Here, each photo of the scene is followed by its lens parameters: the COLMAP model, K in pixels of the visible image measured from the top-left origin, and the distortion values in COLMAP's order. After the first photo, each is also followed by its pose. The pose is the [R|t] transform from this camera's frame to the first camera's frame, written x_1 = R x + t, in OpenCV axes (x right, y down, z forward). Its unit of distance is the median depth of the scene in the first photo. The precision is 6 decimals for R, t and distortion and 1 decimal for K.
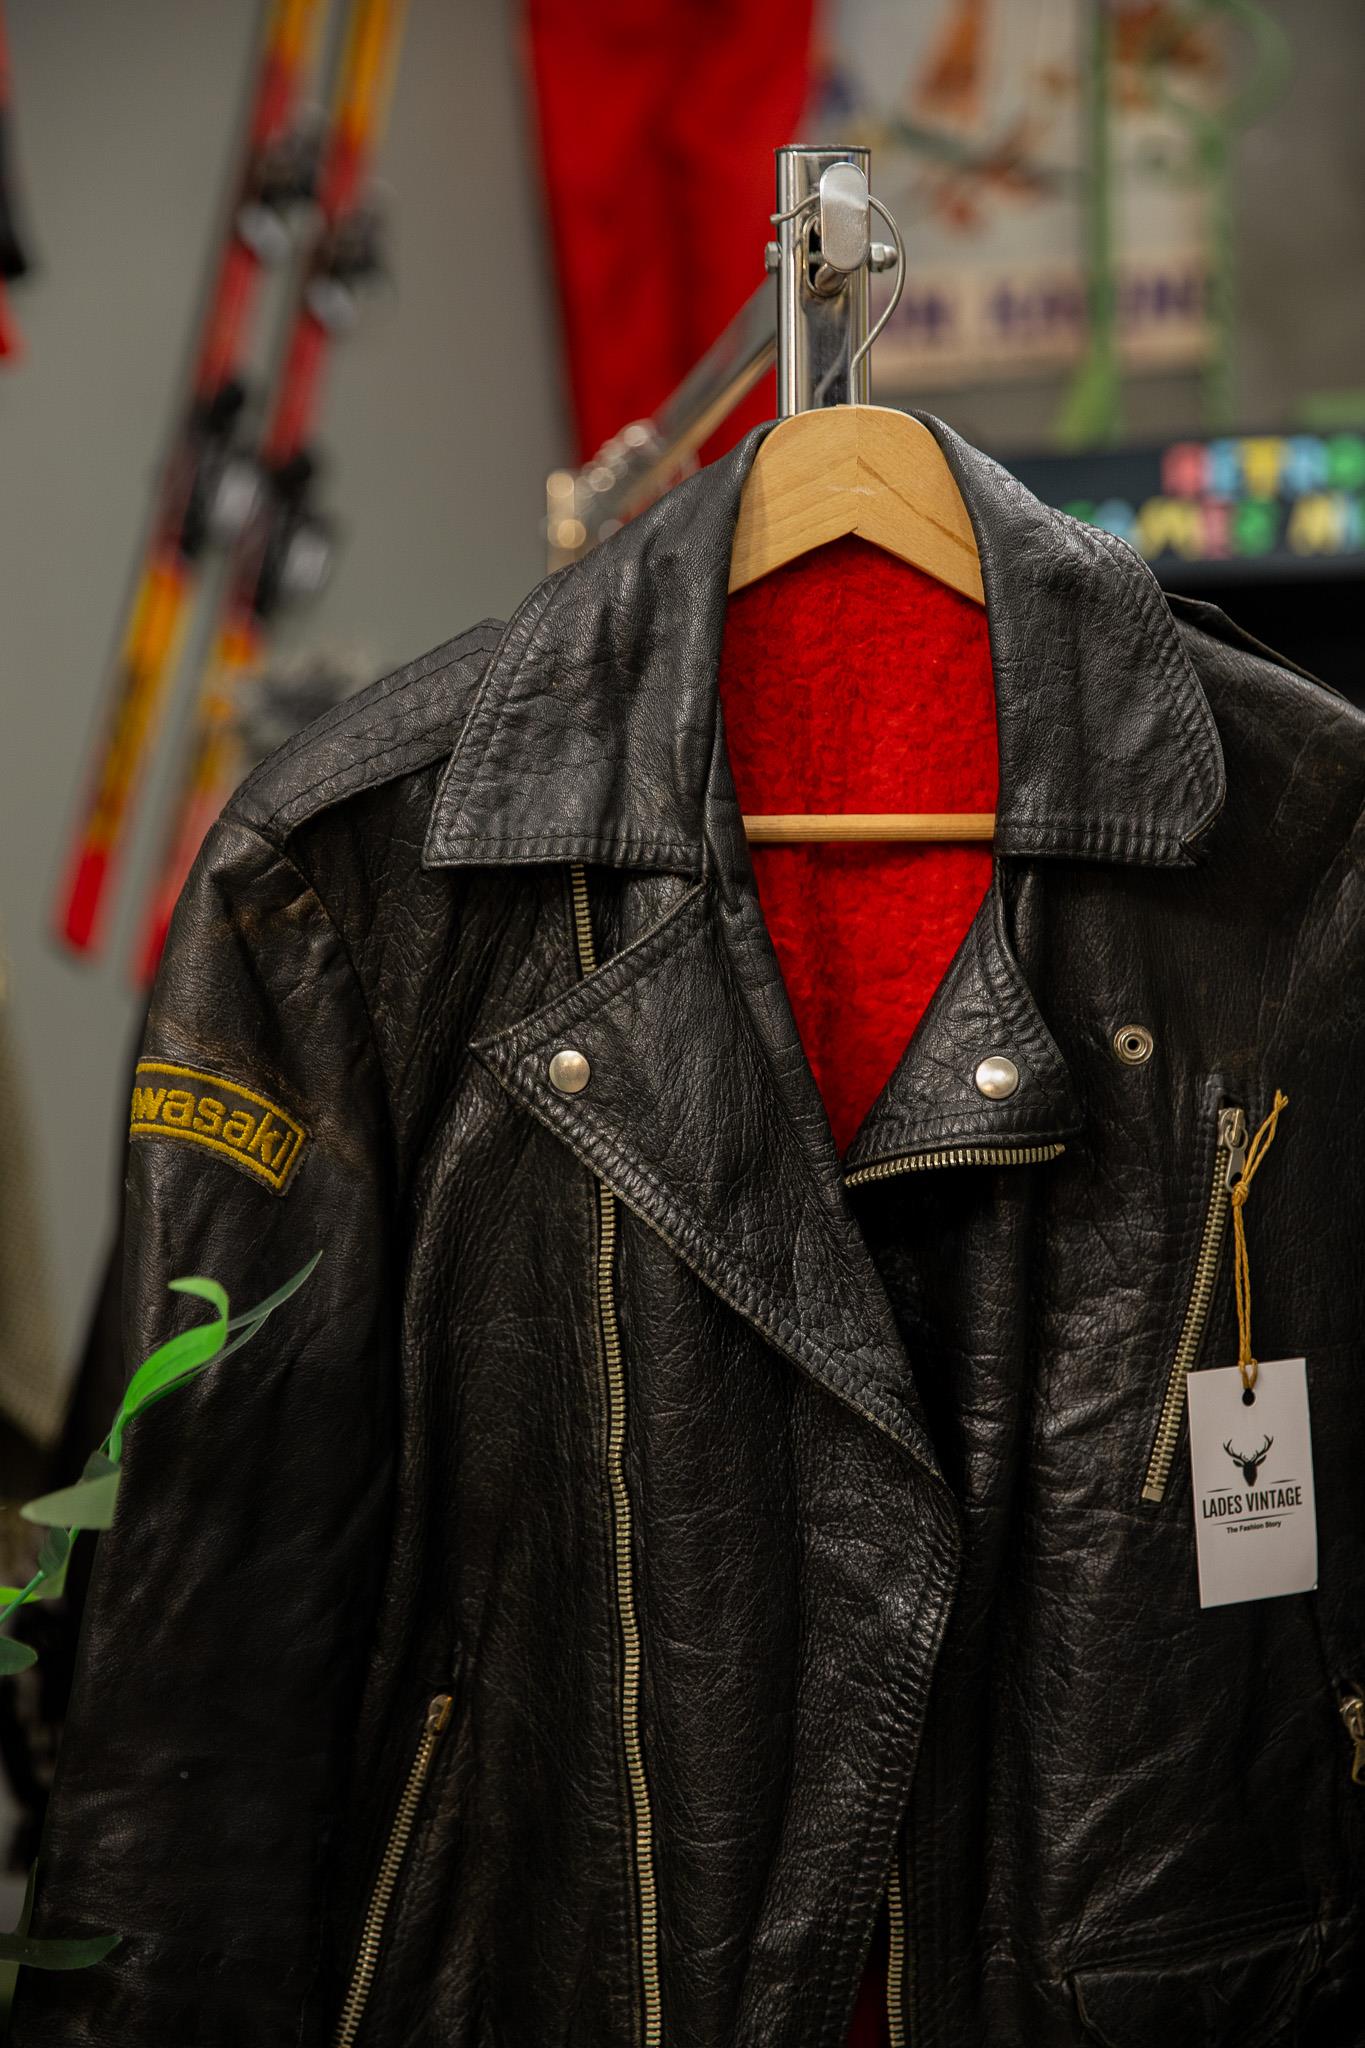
lens RADIAL K [[3808.2, 0, 682.0], [0, 3808.2, 1038.5], [0, 0, 1]] dist [0.191673, 0.000000]
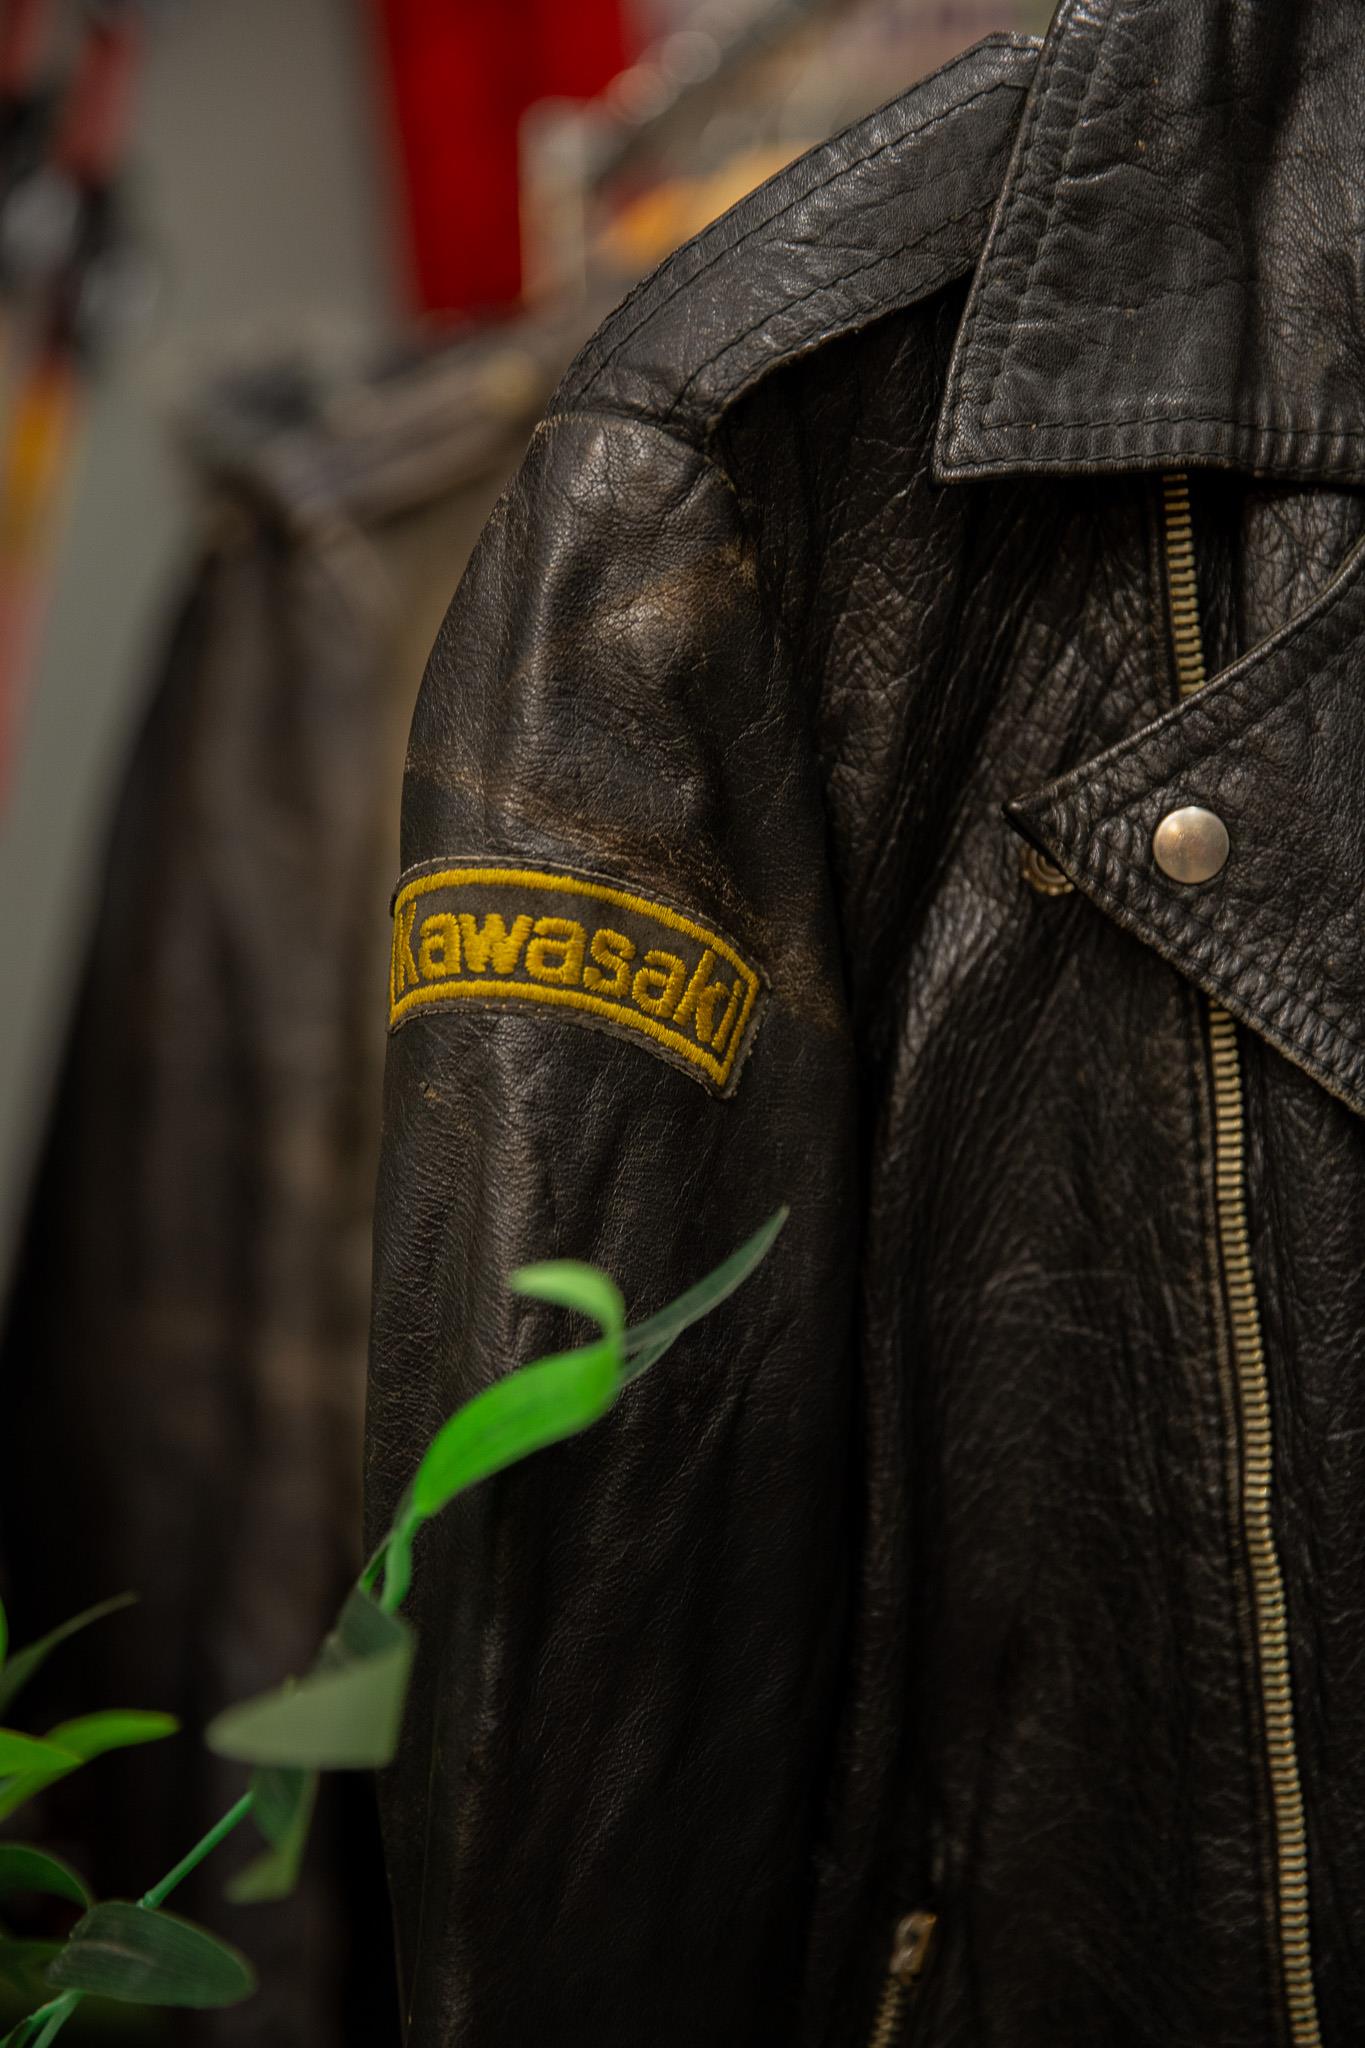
lens RADIAL K [[3808.2, 0, 674.2], [0, 3808.2, 1036.2], [0, 0, 1]] dist [0.191673, 0.000000]
pose [[0.975280, -0.056401, 0.213653, -0.222971], [0.038870, 0.995589, 0.085388, -0.014225], [-0.217527, -0.074973, 0.973171, 0.459918]]
